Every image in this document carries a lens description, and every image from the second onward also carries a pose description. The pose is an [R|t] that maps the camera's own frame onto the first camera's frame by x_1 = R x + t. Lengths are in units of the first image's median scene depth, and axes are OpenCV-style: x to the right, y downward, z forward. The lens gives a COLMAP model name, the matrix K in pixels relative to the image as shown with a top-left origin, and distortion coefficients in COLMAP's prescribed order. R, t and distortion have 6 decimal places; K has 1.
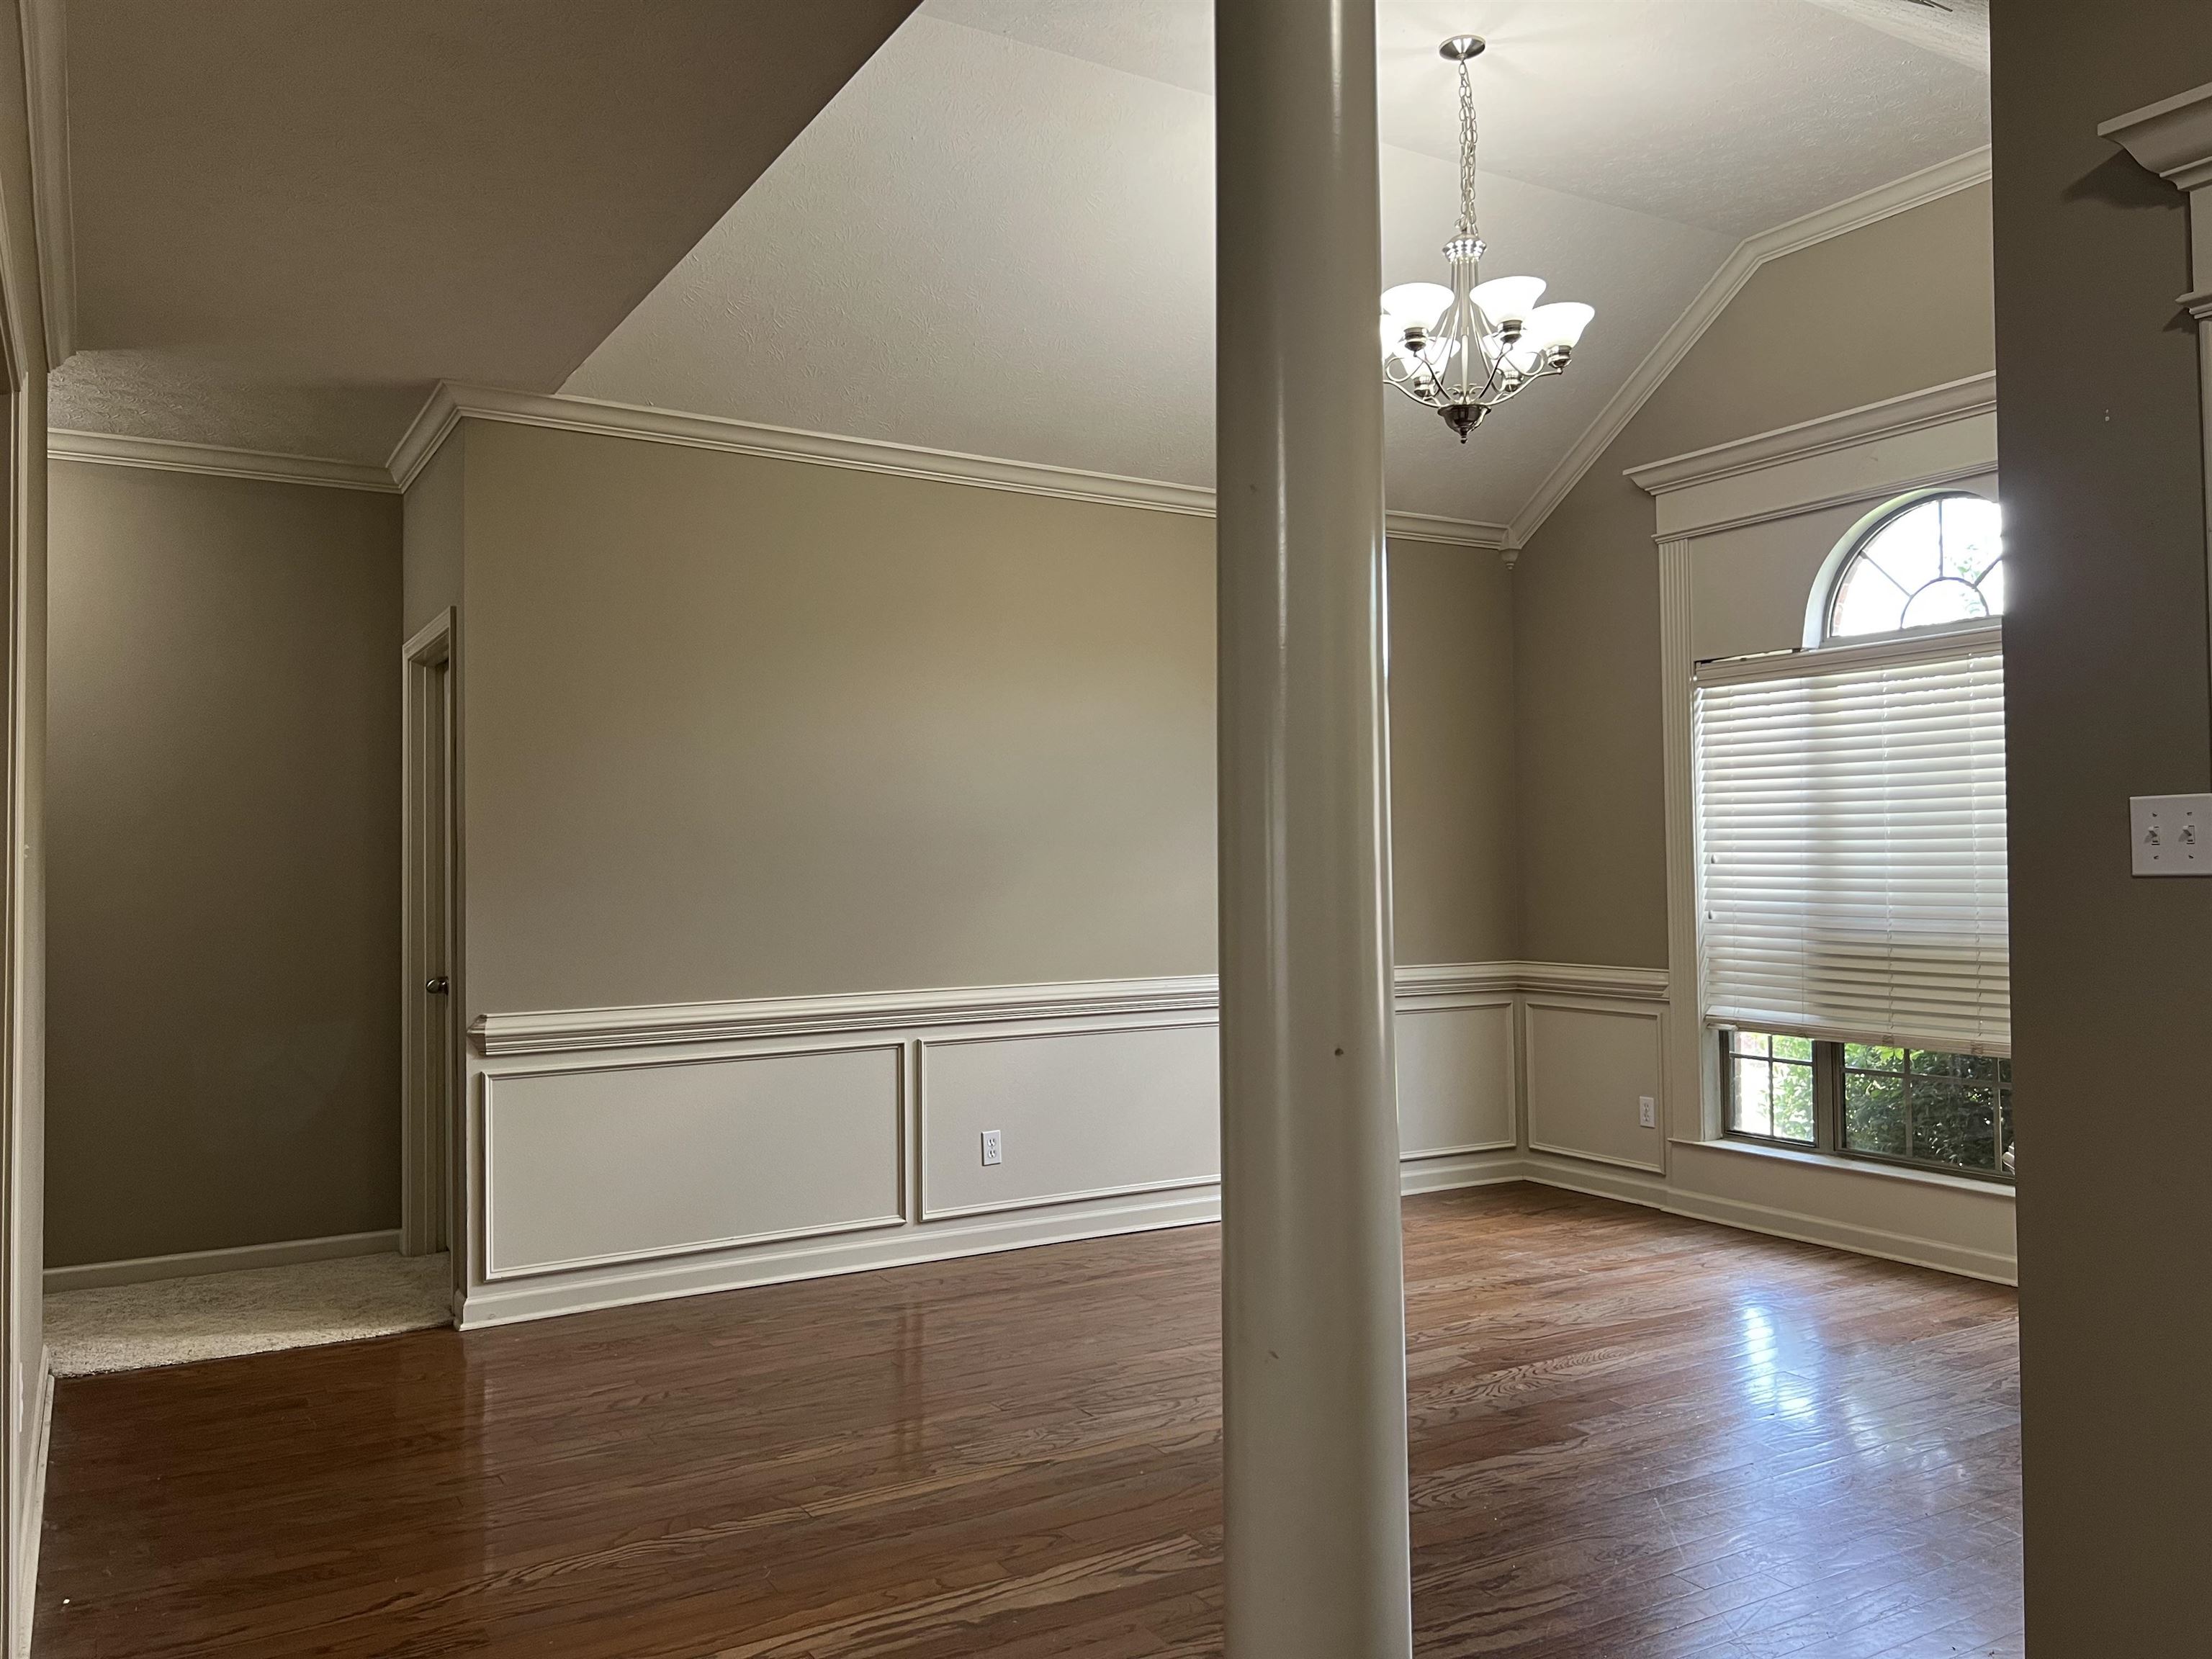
lens RADIAL K [[1663.0, 0, 1098.8], [0, 1663.0, 837.2], [0, 0, 1]] dist [0.067661, -0.071312]
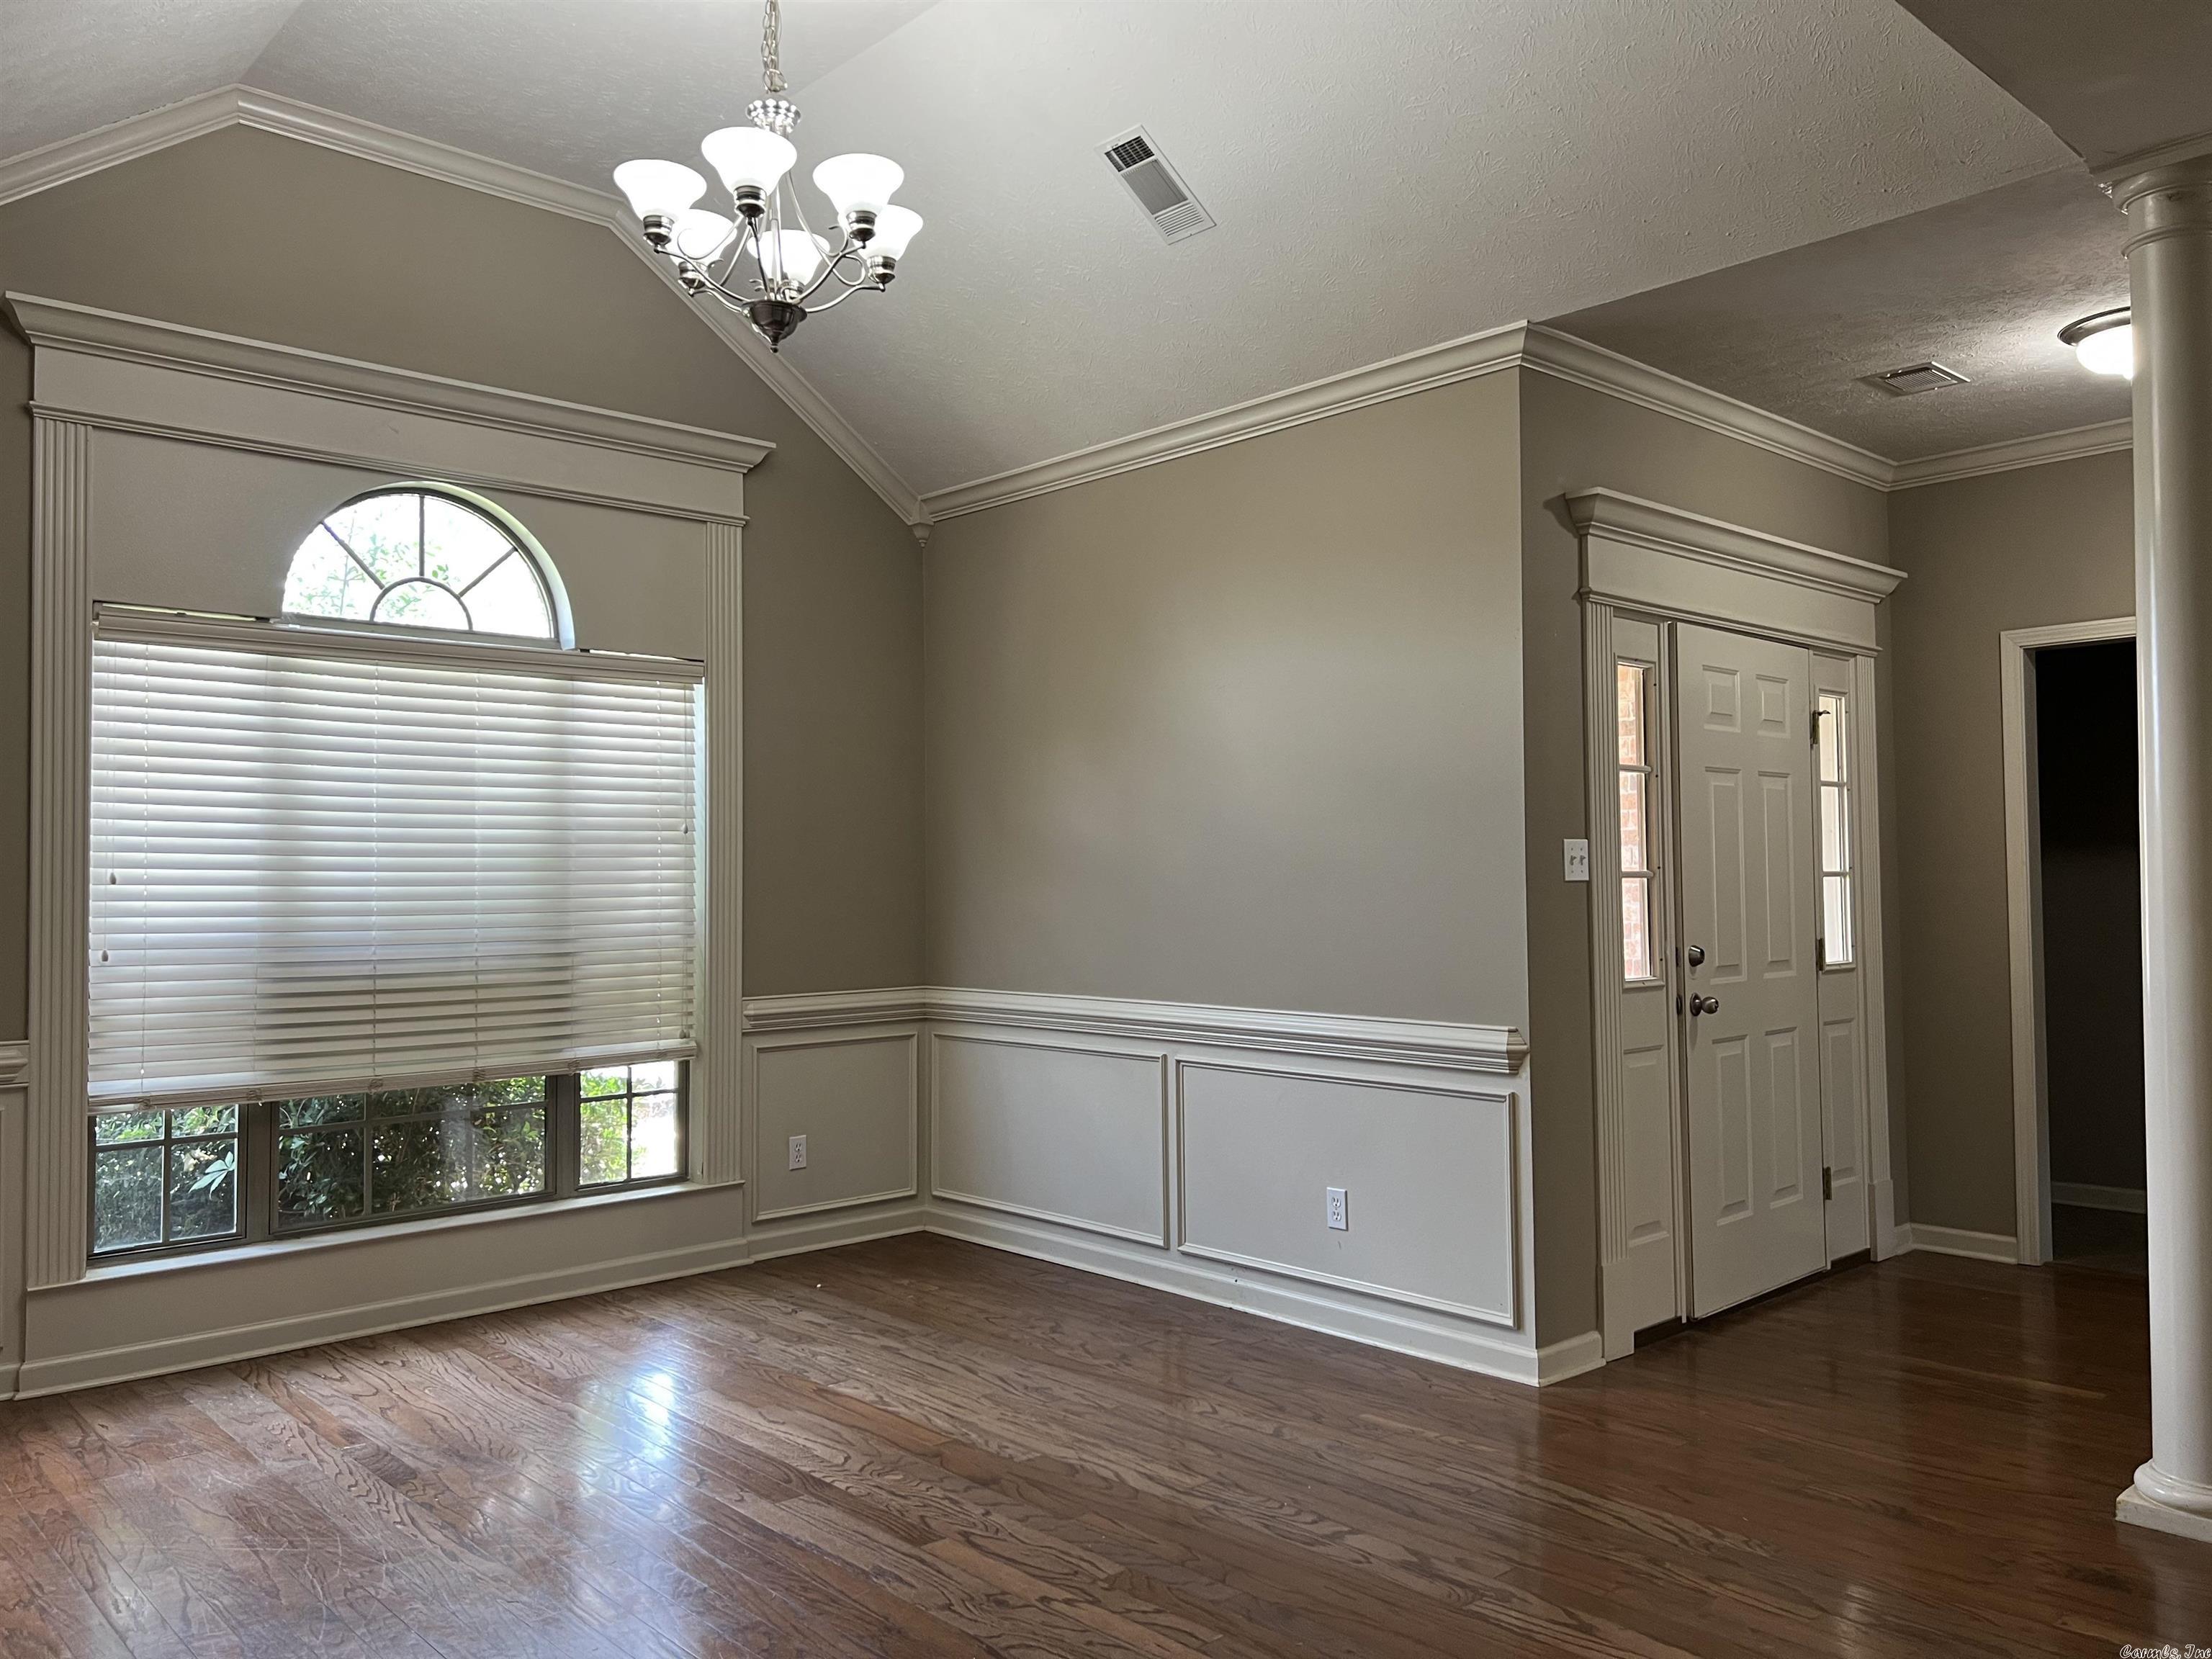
lens RADIAL K [[1663.0, 0, 1098.8], [0, 1663.0, 837.2], [0, 0, 1]] dist [0.067661, -0.071312]
pose [[-0.197012, 0.035161, 0.979770, -0.547218], [-0.009722, 0.999237, -0.037814, 0.023949], [-0.980353, -0.016975, -0.196520, 0.925998]]
